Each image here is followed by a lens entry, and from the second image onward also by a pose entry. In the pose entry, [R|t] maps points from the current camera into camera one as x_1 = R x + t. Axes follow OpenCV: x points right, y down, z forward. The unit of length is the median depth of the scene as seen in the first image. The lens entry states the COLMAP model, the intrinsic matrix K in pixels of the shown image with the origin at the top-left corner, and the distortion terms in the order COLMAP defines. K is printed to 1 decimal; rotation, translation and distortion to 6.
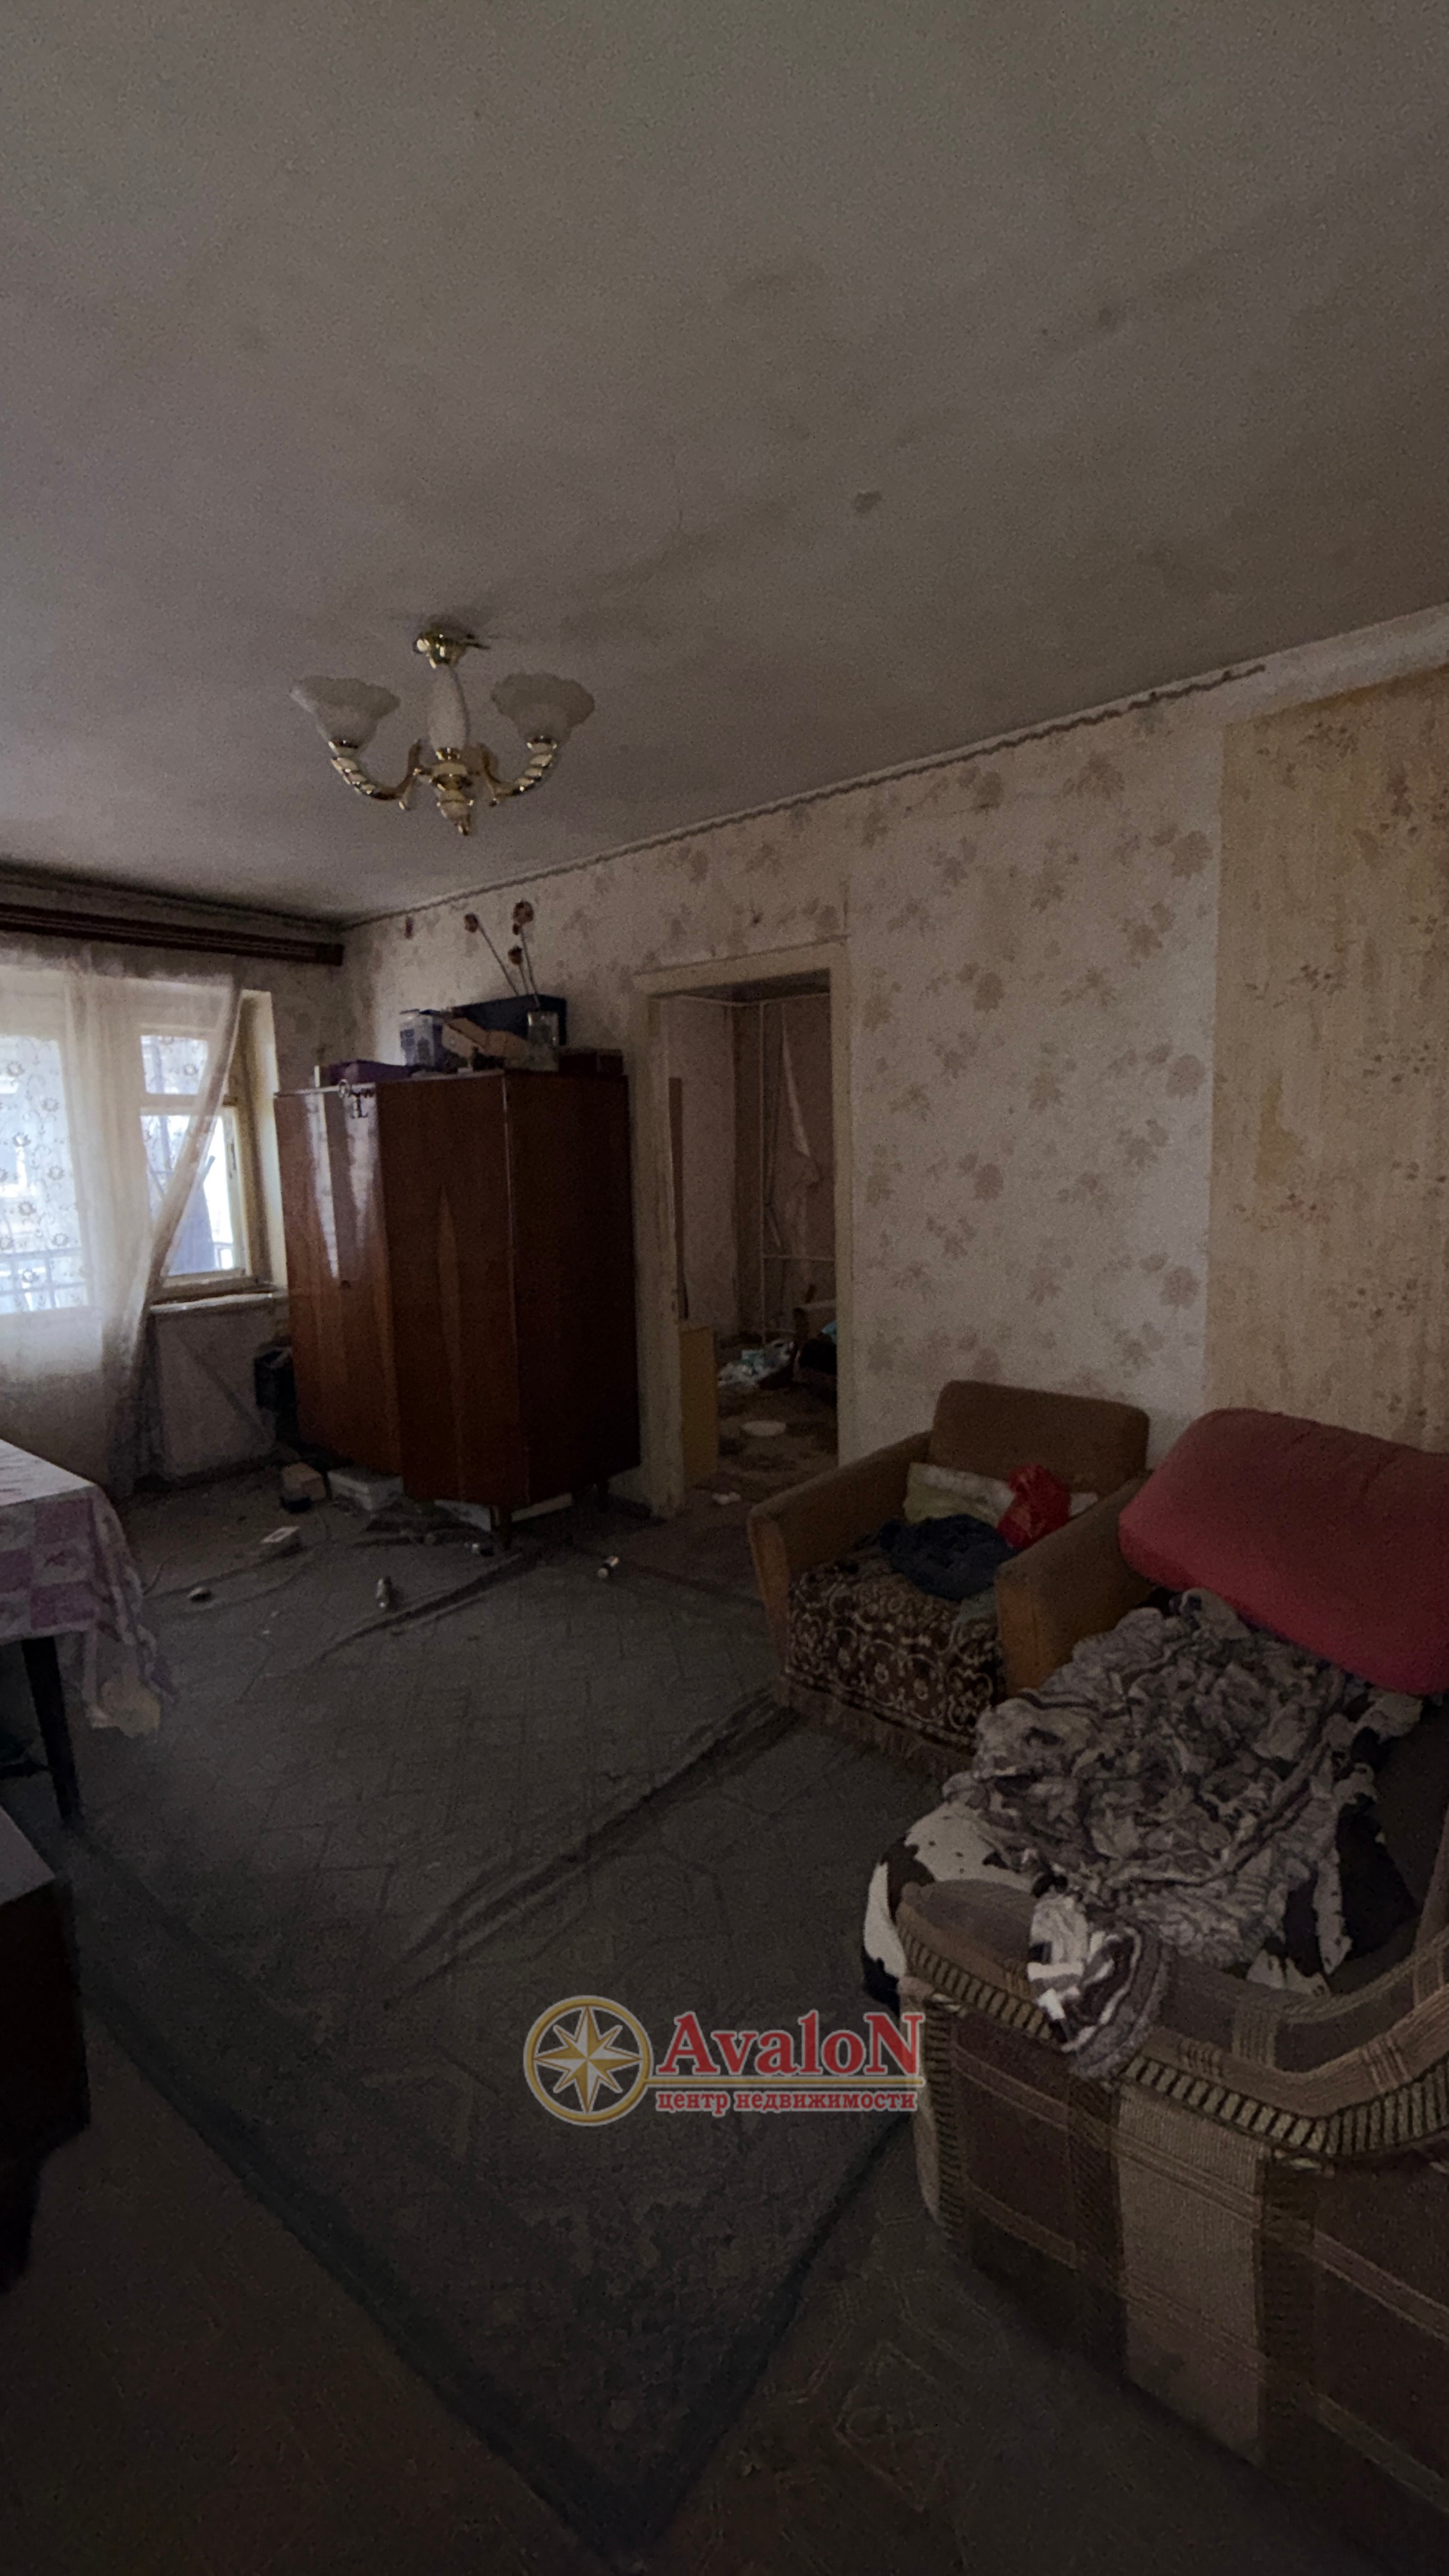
lens RADIAL K [[1040.5, 0, 724.0], [0, 1040.5, 1290.6], [0, 0, 1]] dist [-0.001184, -0.000277]
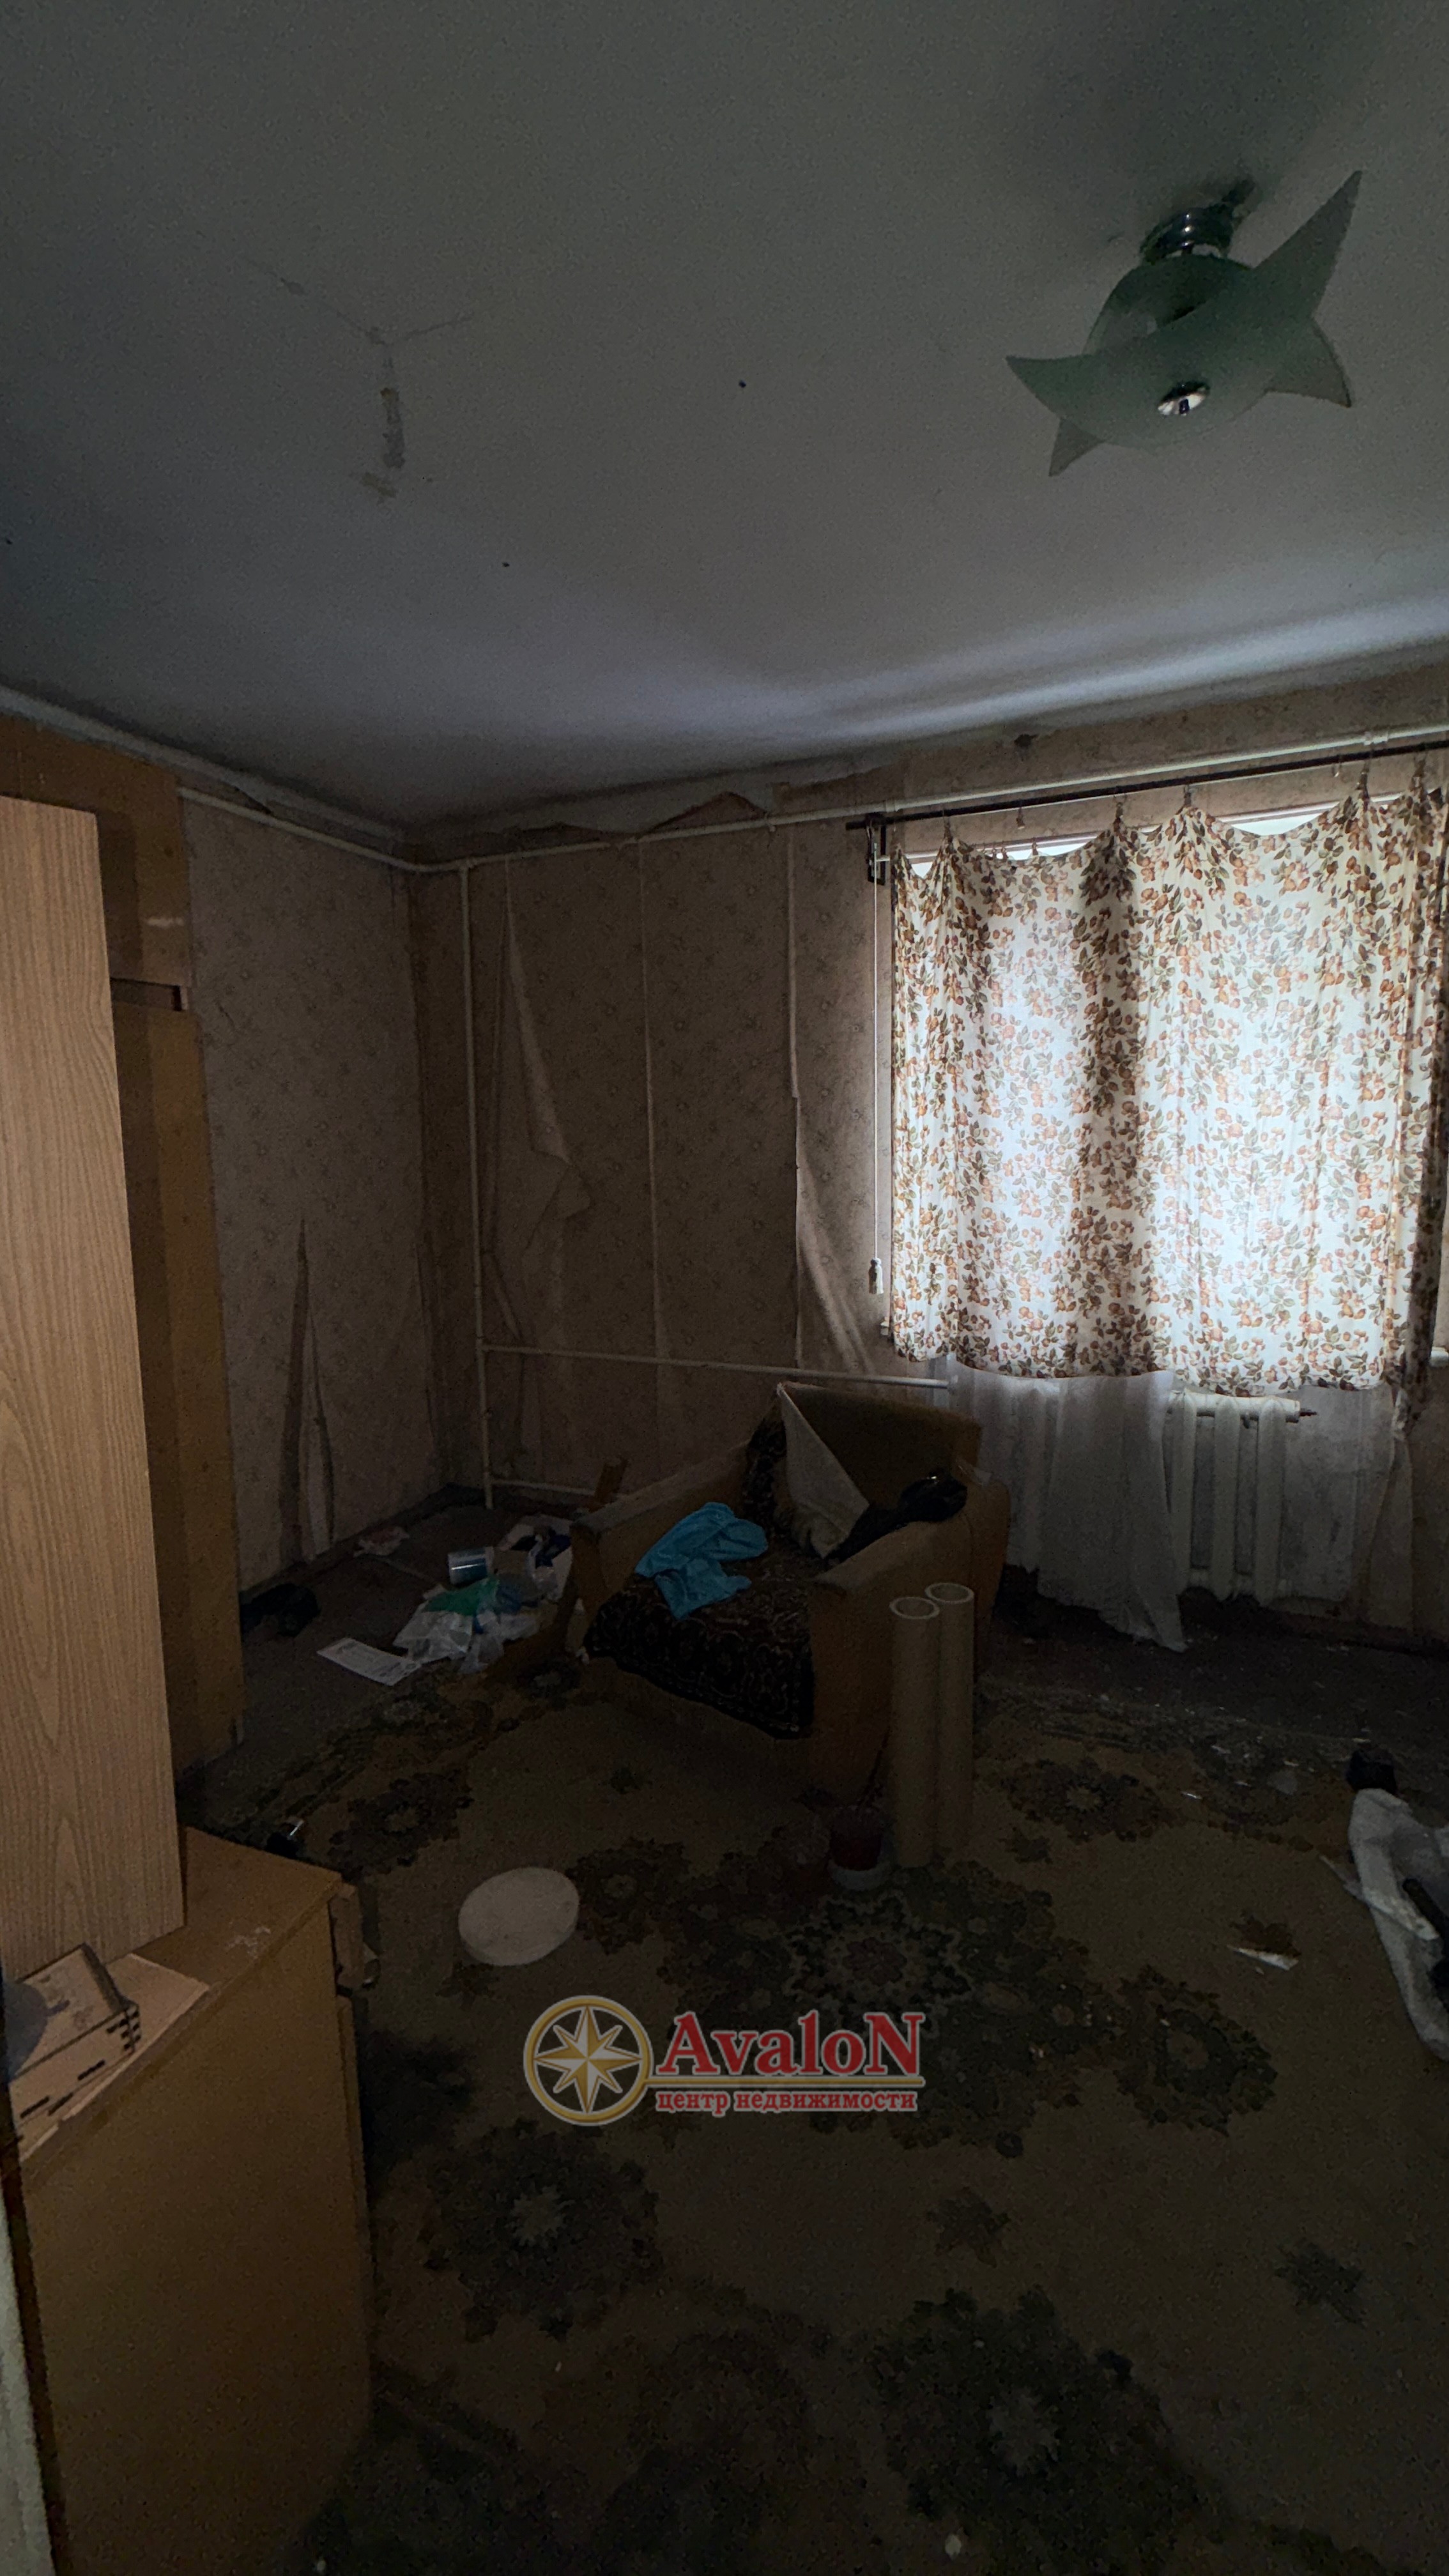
lens RADIAL K [[1040.5, 0, 721.1], [0, 1040.5, 1290.6], [0, 0, 1]] dist [-0.001184, -0.000277]
pose [[0.961570, -0.036230, 0.272159, 0.029535], [0.035338, 0.999342, 0.008183, -0.166274], [-0.272276, 0.001749, 0.962218, 1.198894]]
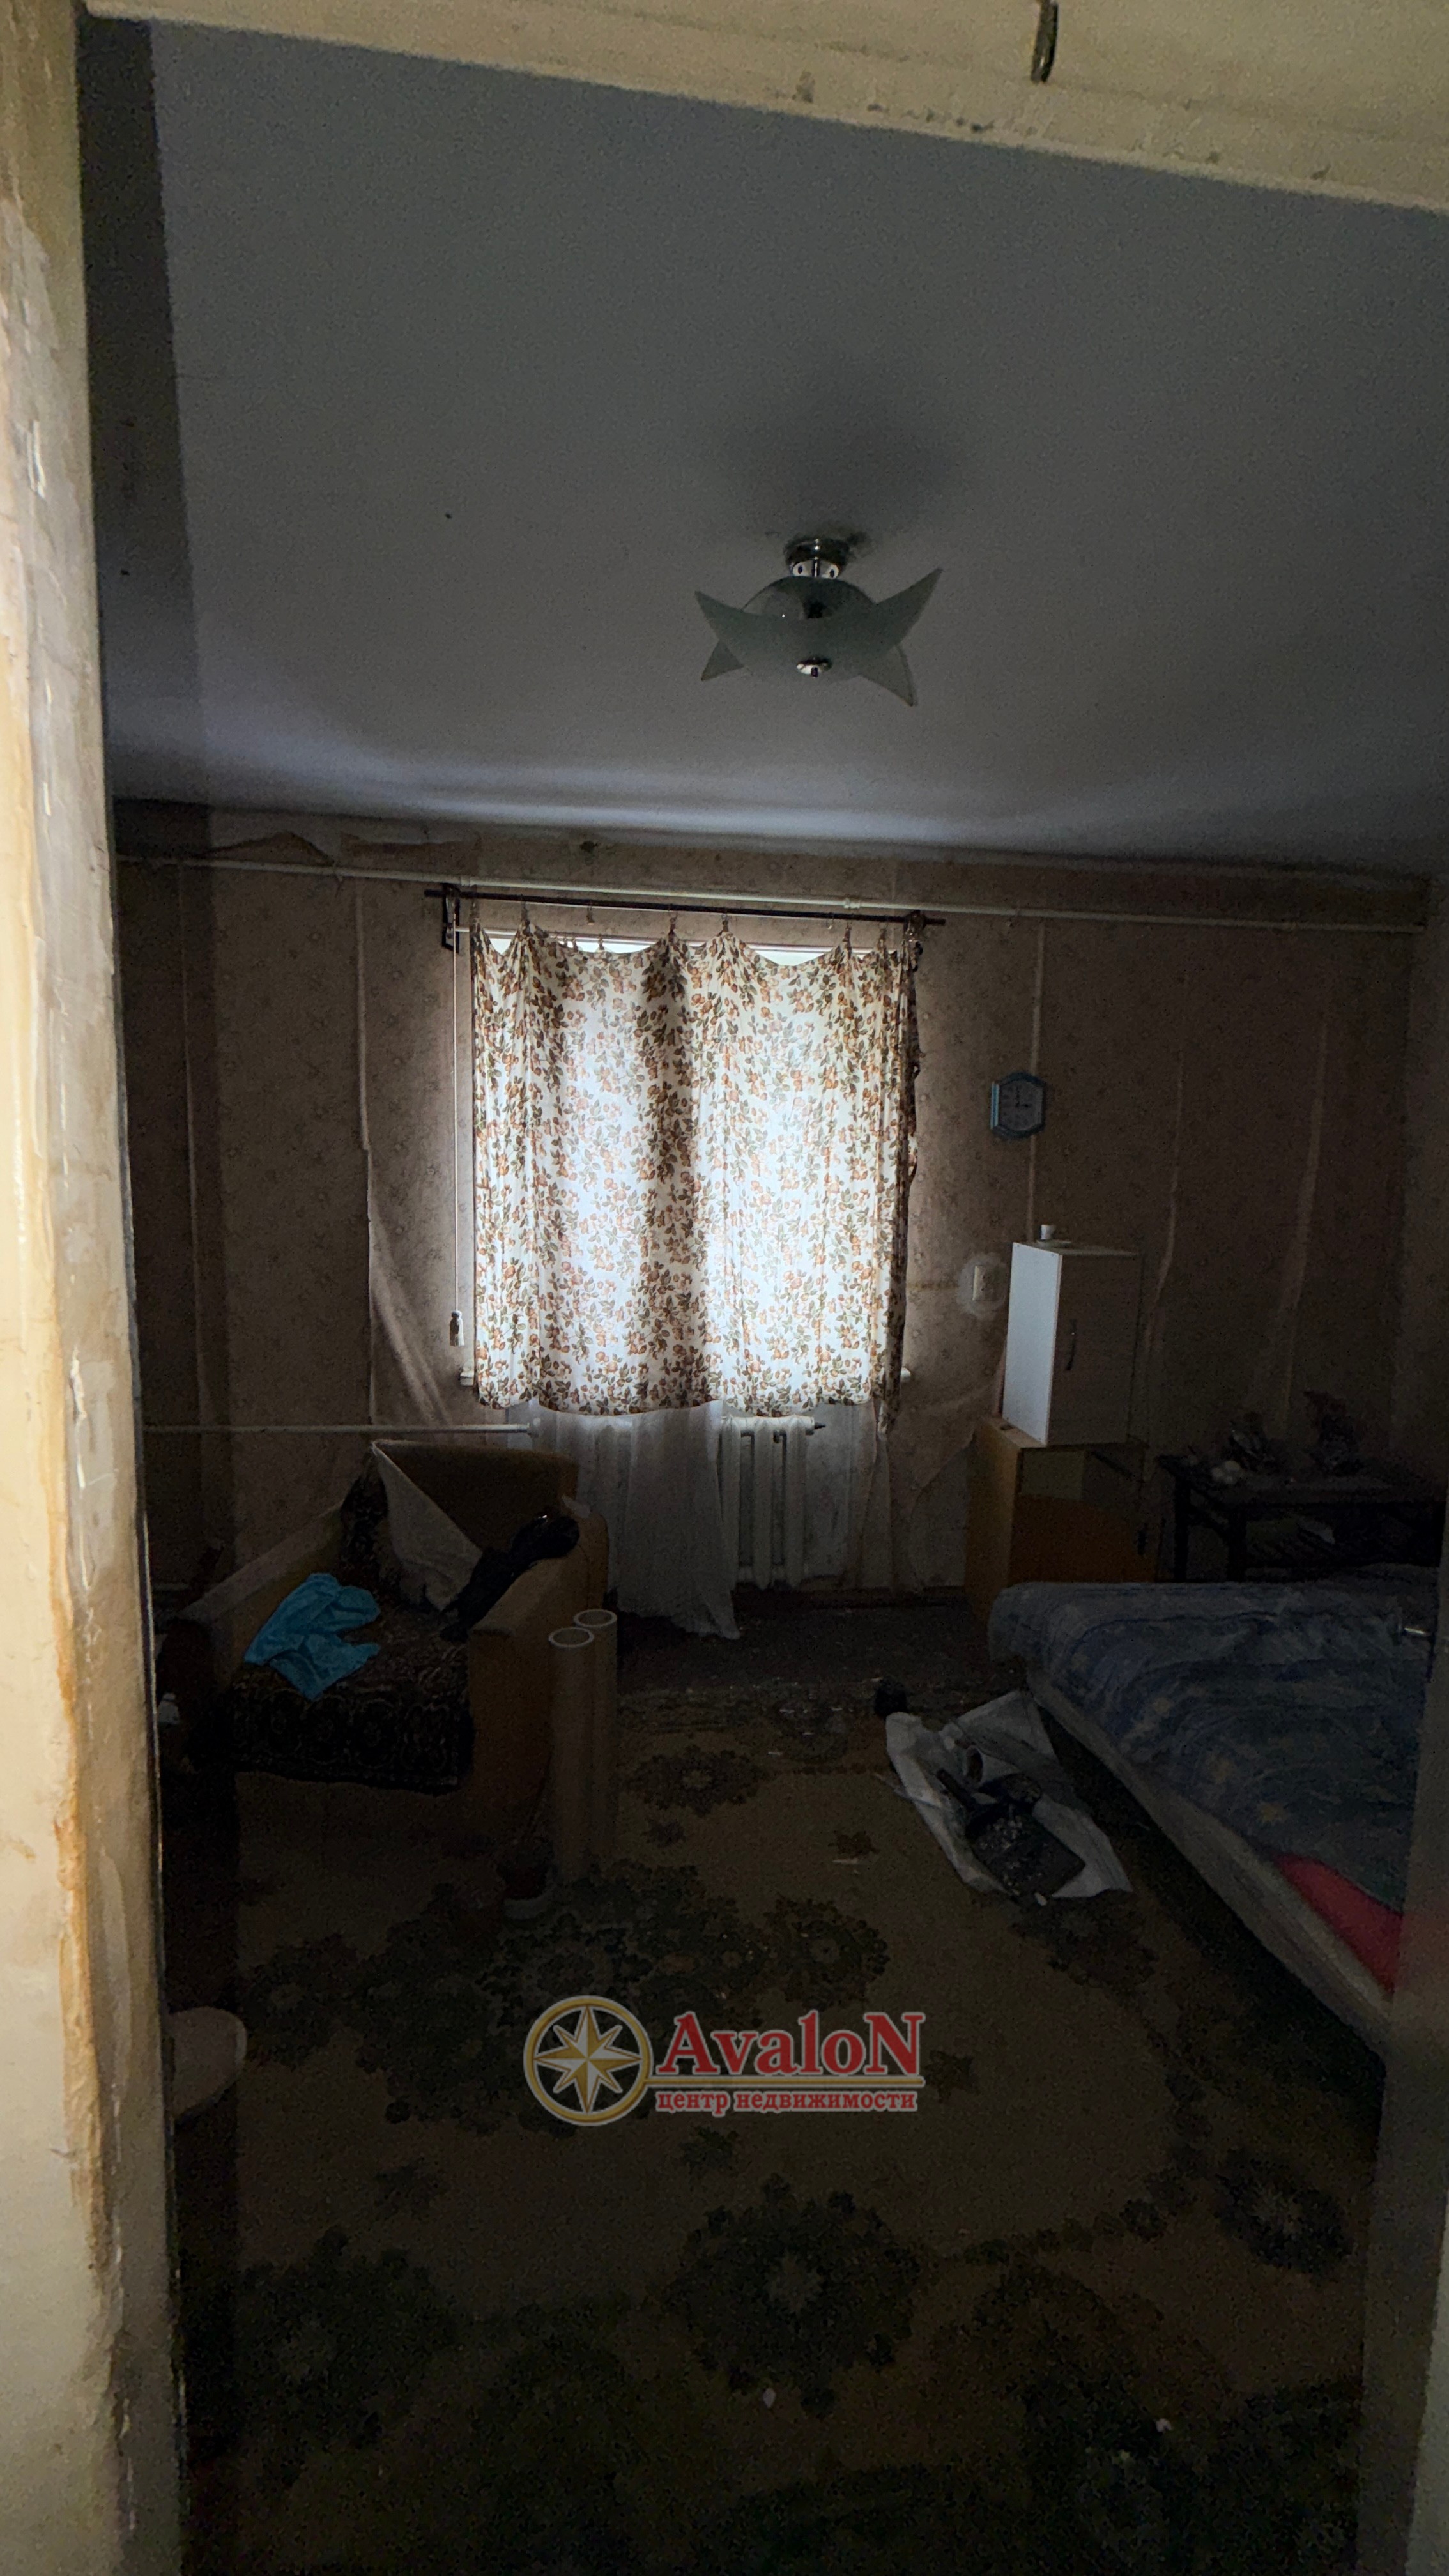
lens RADIAL K [[1040.5, 0, 737.9], [0, 1040.5, 1291.0], [0, 0, 1]] dist [-0.001184, -0.000277]
pose [[0.683668, -0.042647, 0.728546, -0.129305], [0.063899, 0.997955, -0.001545, -0.186475], [-0.726990, 0.047610, 0.684995, 1.218104]]
